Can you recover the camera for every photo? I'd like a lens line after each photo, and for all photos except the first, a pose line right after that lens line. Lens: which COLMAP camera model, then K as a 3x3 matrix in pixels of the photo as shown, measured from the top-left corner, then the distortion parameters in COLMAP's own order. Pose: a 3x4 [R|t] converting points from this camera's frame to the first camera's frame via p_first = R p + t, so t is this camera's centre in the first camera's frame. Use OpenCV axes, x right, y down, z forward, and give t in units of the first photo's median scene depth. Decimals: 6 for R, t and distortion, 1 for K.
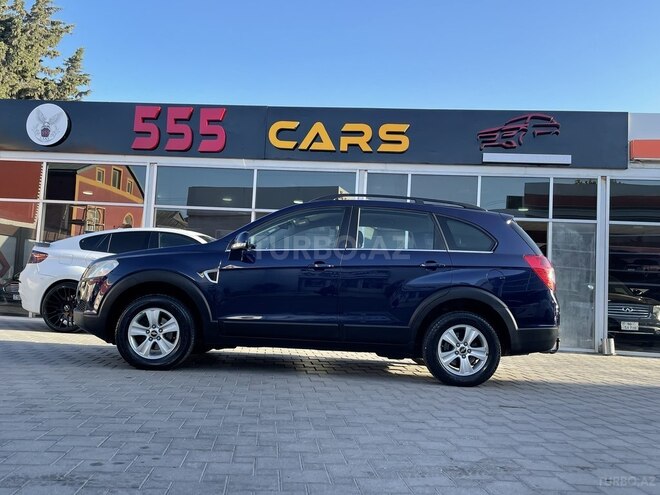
lens RADIAL K [[632.5, 0, 340.4], [0, 632.5, 252.5], [0, 0, 1]] dist [0.109628, -0.159100]
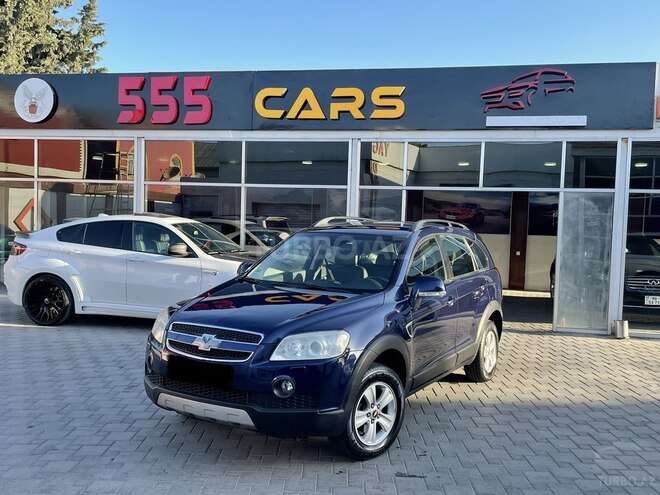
lens RADIAL K [[645.5, 0, 334.1], [0, 645.5, 260.6], [0, 0, 1]] dist [0.102608, -0.143668]
pose [[0.993413, -0.013879, -0.113745, 0.109715], [0.028481, 0.991394, 0.127776, -0.076170], [0.110993, -0.130174, 0.985259, 0.042699]]
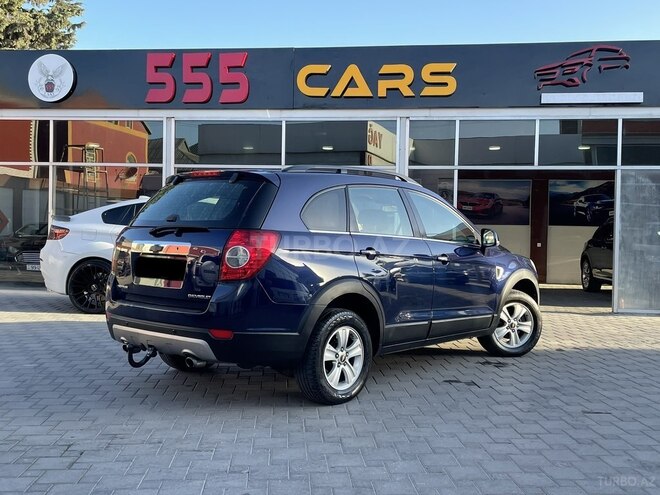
lens RADIAL K [[717.6, 0, 338.3], [0, 717.6, 245.8], [0, 0, 1]] dist [0.098132, -0.134060]
pose [[0.998889, -0.031530, -0.035015, -0.027173], [0.034629, 0.995182, 0.091730, -0.046982], [0.031954, -0.092841, 0.995168, -0.023895]]
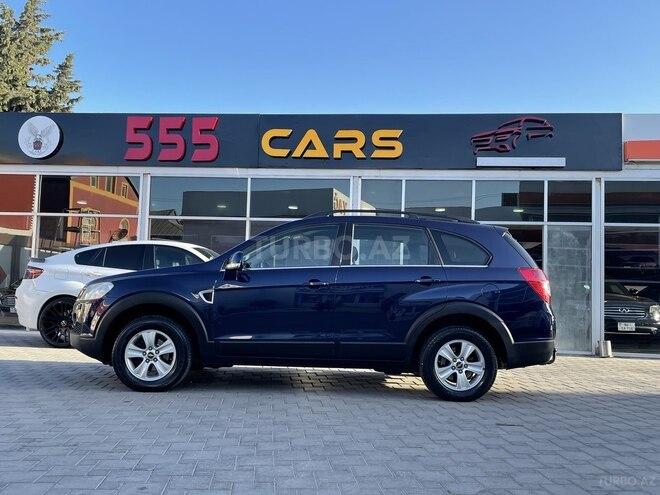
lens RADIAL K [[632.2, 0, 336.7], [0, 632.2, 260.3], [0, 0, 1]] dist [0.110406, -0.157804]
pose [[0.999782, -0.020895, -0.000452, 0.001596], [0.020900, 0.999643, 0.016665, -0.015836], [0.000104, -0.016670, 0.999861, 0.000653]]
